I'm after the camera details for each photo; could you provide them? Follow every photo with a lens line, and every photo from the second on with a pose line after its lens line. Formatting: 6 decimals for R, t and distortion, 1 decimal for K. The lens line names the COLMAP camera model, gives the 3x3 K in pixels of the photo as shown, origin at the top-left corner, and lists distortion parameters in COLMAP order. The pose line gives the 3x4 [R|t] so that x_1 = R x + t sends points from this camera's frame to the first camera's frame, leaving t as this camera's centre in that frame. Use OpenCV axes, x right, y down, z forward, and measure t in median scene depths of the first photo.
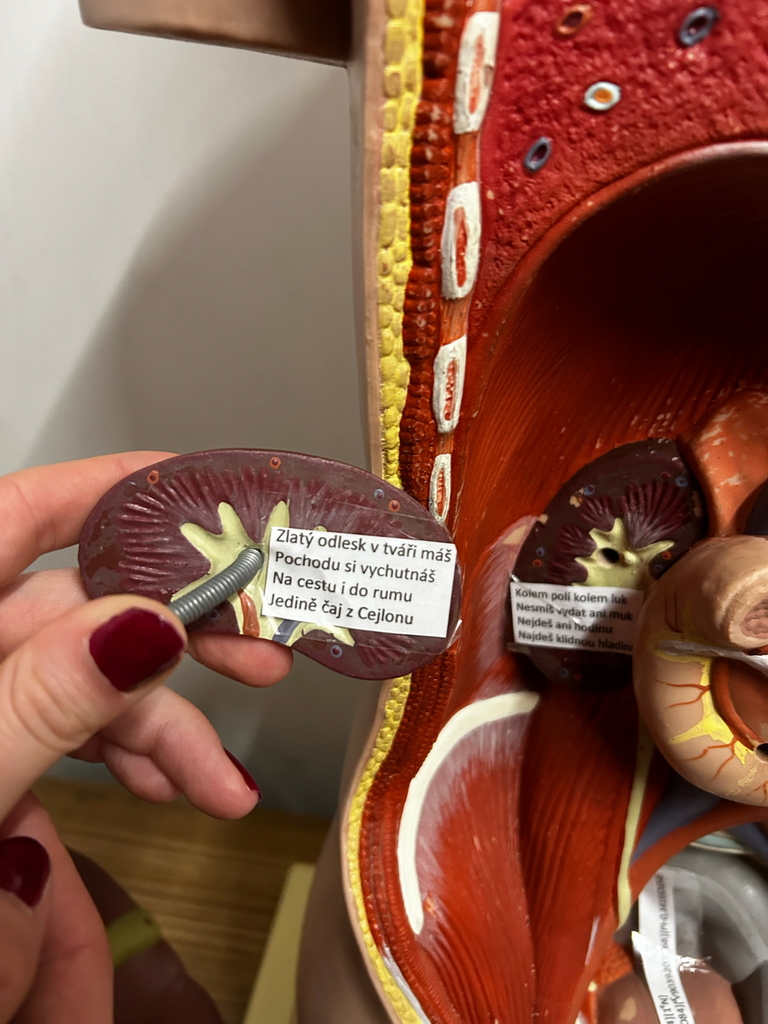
lens RADIAL K [[780.1, 0, 384.0], [0, 780.1, 512.0], [0, 0, 1]] dist [0.033467, -0.109054]
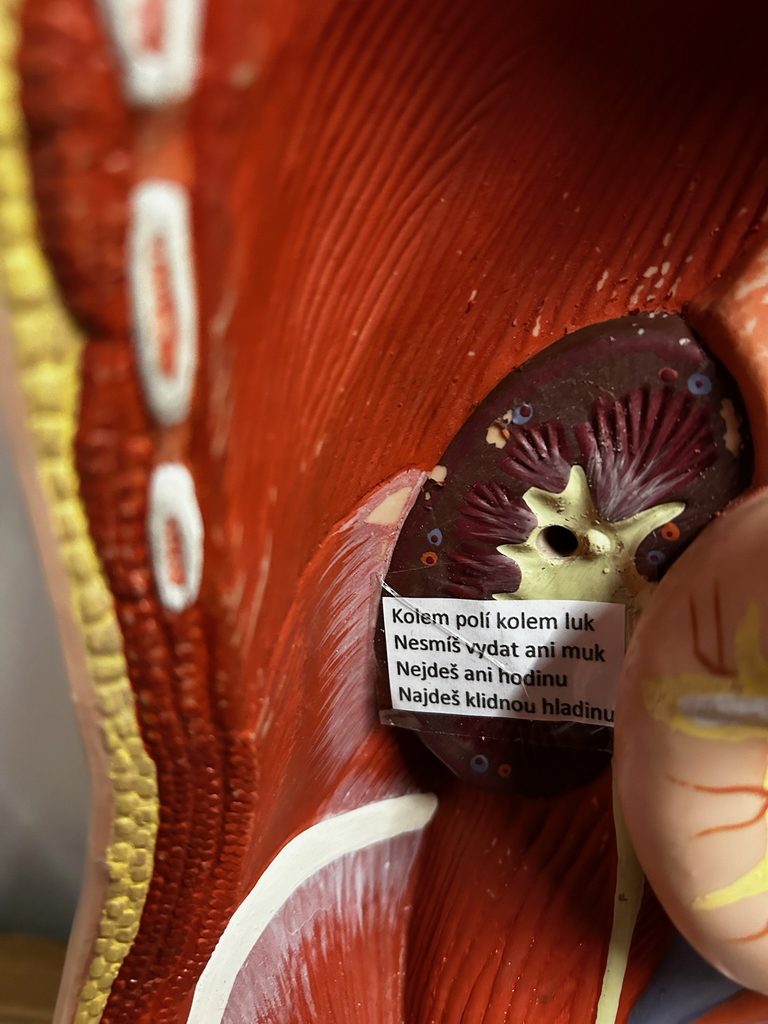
lens RADIAL K [[780.1, 0, 384.0], [0, 780.1, 512.0], [0, 0, 1]] dist [0.033467, -0.109054]
pose [[0.992627, 0.002861, 0.121171, 0.104243], [0.007176, 0.996580, -0.082319, 0.081449], [-0.120993, 0.082582, 0.989212, 0.488418]]
